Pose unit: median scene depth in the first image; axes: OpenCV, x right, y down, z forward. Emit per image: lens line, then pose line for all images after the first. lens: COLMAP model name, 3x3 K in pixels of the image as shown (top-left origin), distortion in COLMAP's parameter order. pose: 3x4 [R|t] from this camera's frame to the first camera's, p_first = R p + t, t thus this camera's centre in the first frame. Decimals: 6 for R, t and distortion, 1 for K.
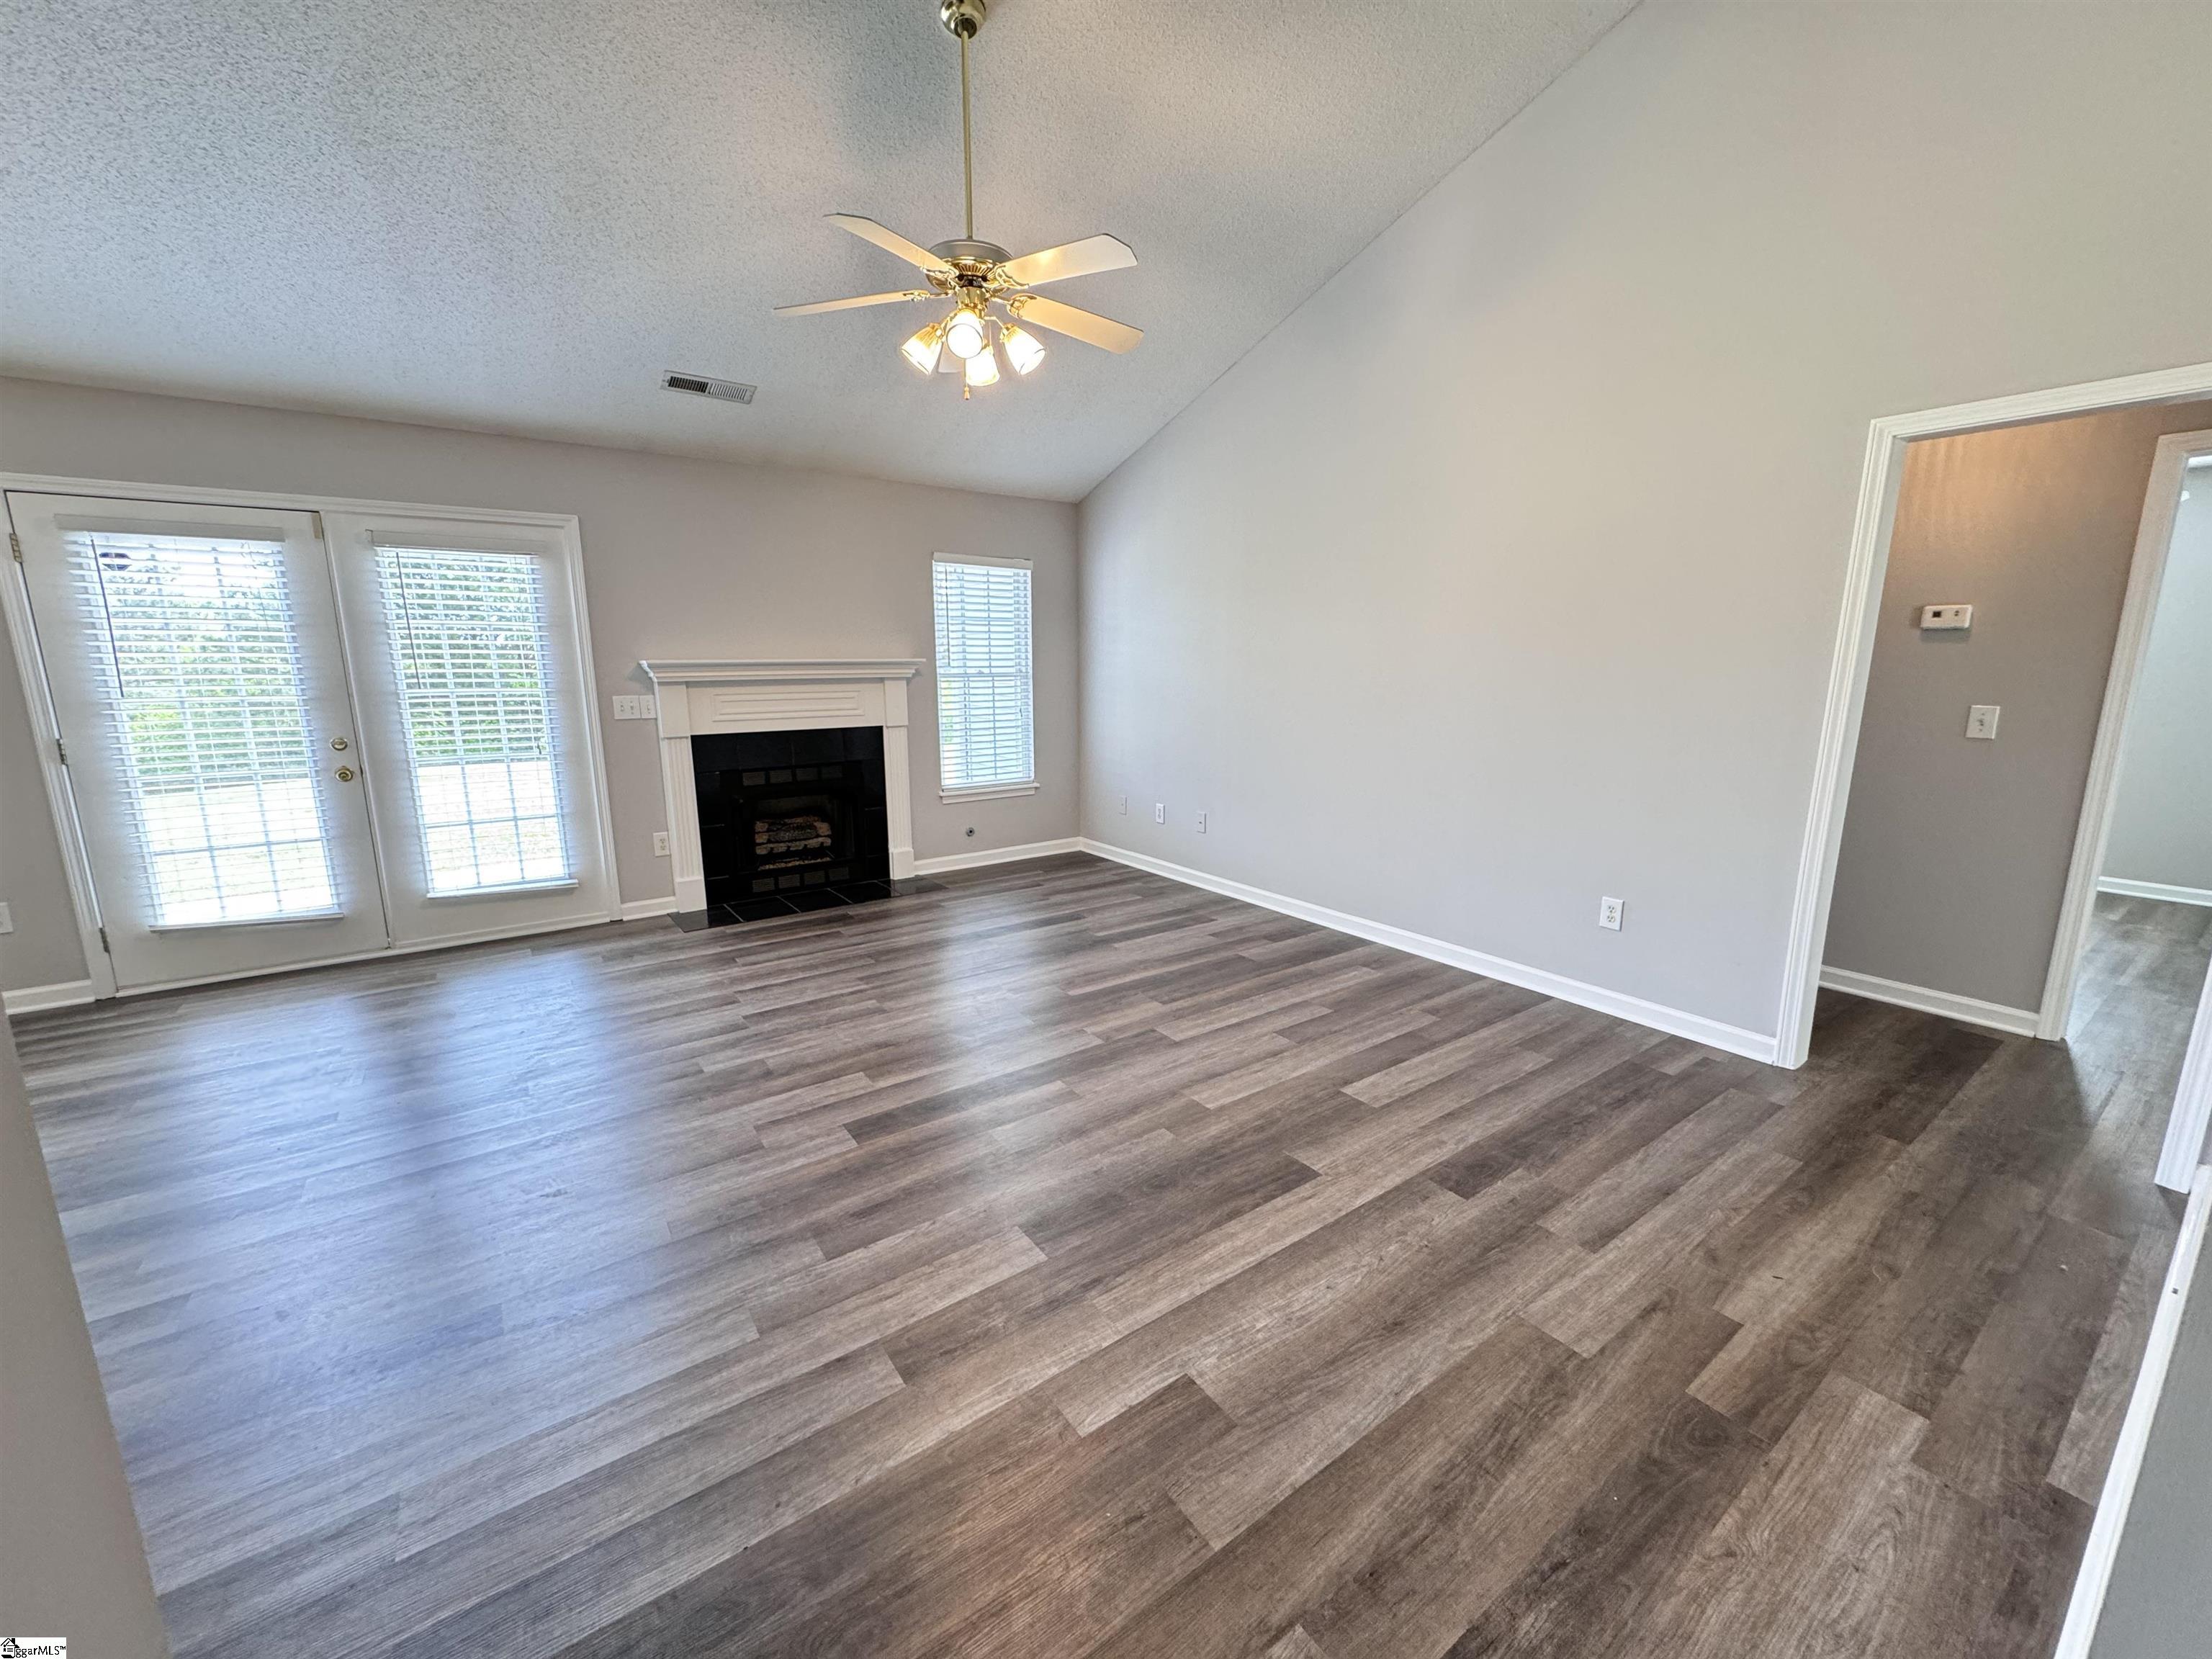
lens RADIAL K [[882.5, 0, 1109.0], [0, 882.5, 820.1], [0, 0, 1]] dist [0.000714, 0.000190]
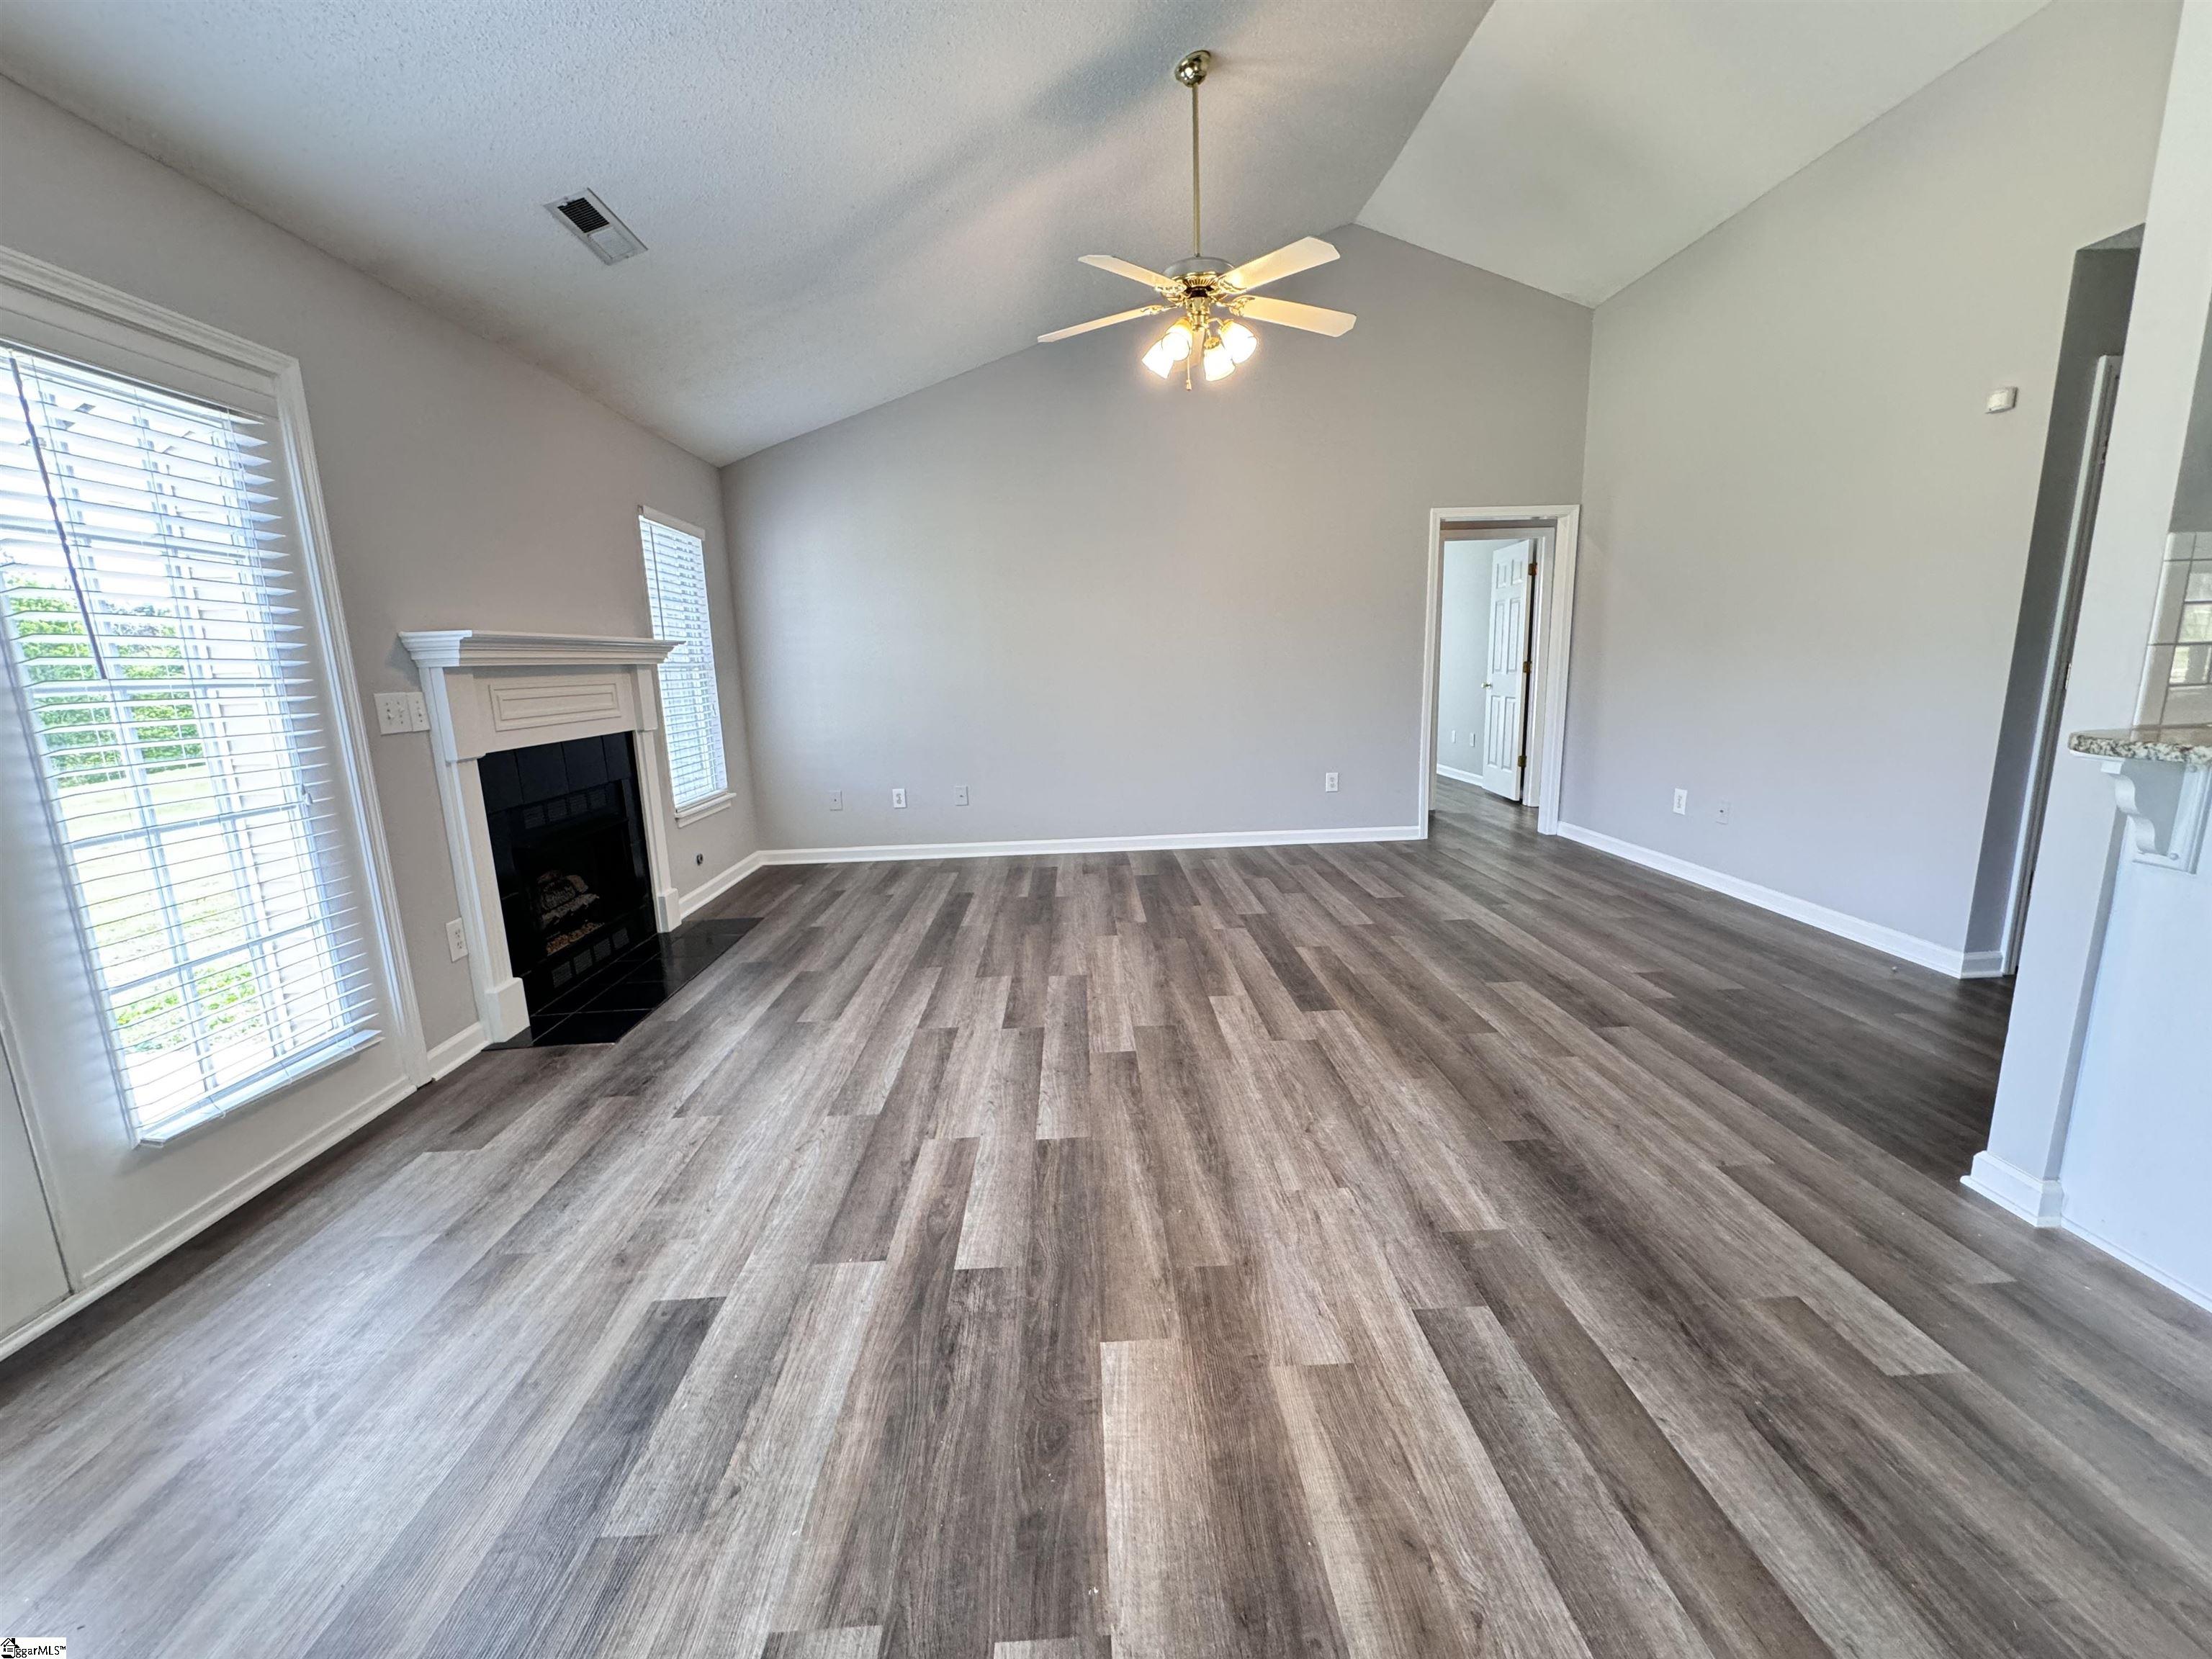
lens RADIAL K [[882.5, 0, 1104.5], [0, 882.5, 825.2], [0, 0, 1]] dist [0.000714, 0.000190]
pose [[0.553774, -0.167887, 0.815566, -0.842804], [0.180630, 0.980360, 0.079162, -0.019811], [-0.812839, 0.103477, 0.573224, 0.327407]]
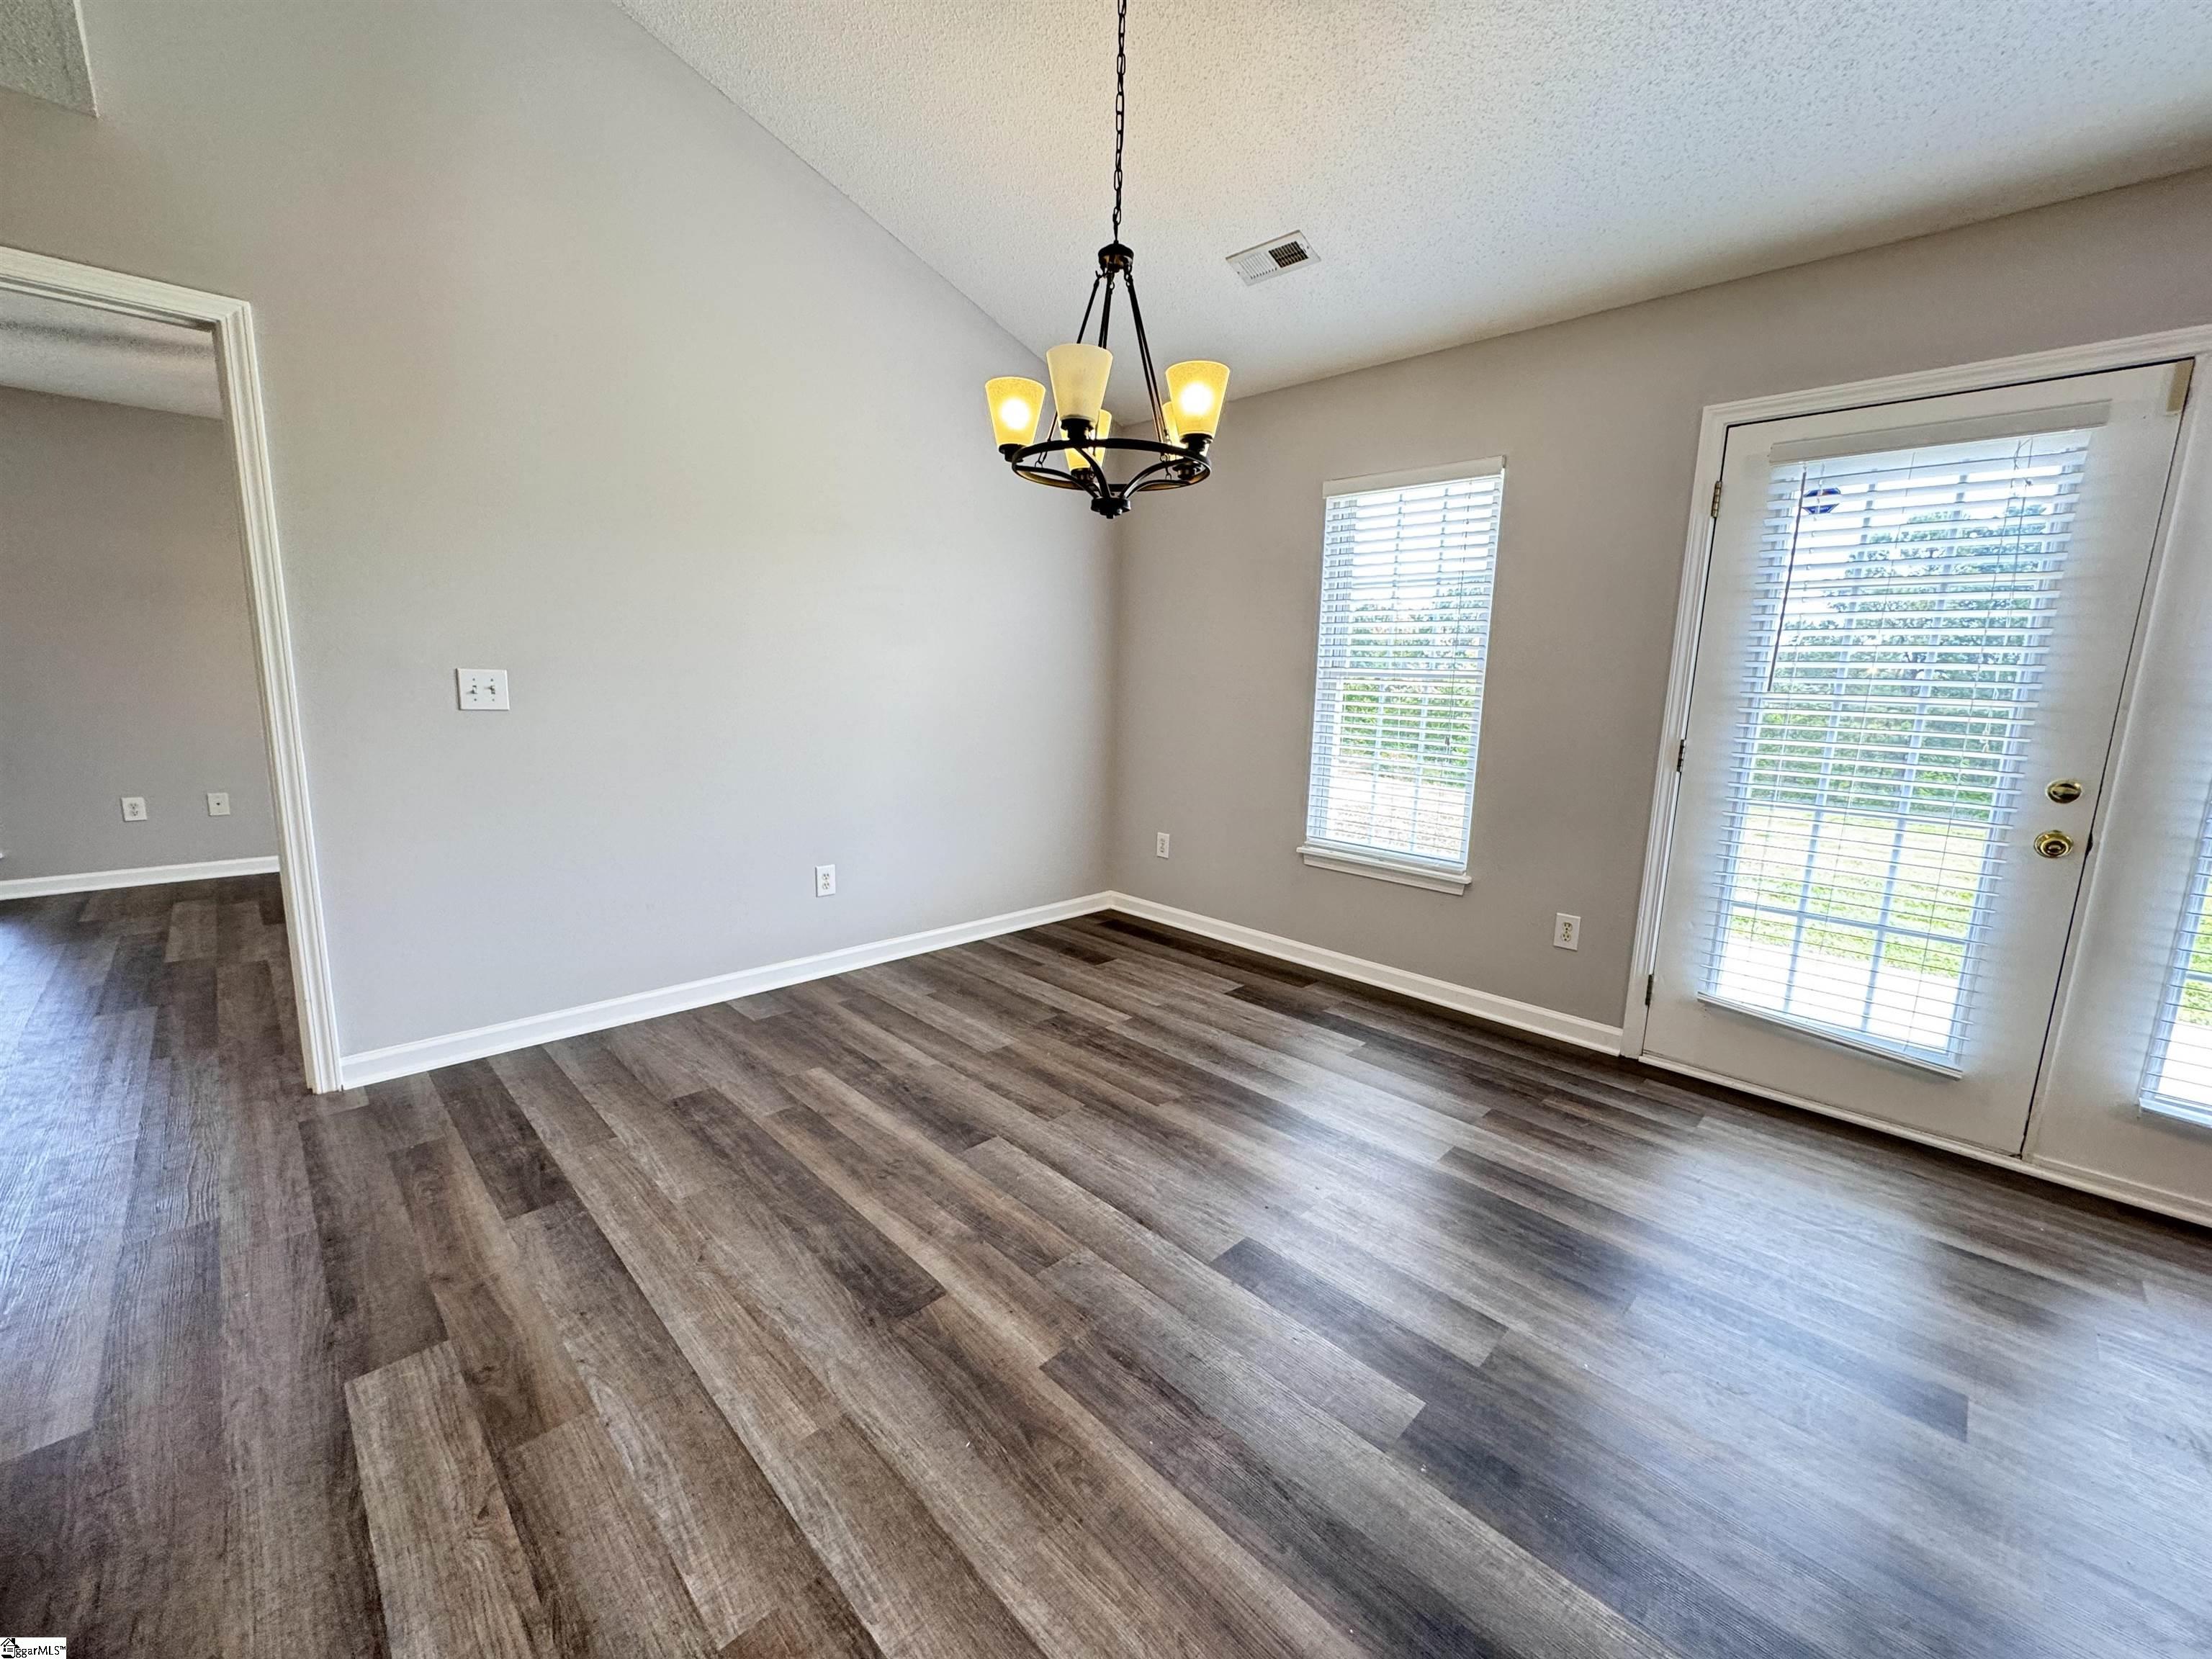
lens RADIAL K [[882.5, 0, 1104.5], [0, 882.5, 824.1], [0, 0, 1]] dist [0.000714, 0.000190]
pose [[0.160570, 0.173316, -0.971689, -0.397423], [-0.209683, 0.967981, 0.138005, -0.015318], [0.964495, 0.181587, 0.191770, 0.292569]]
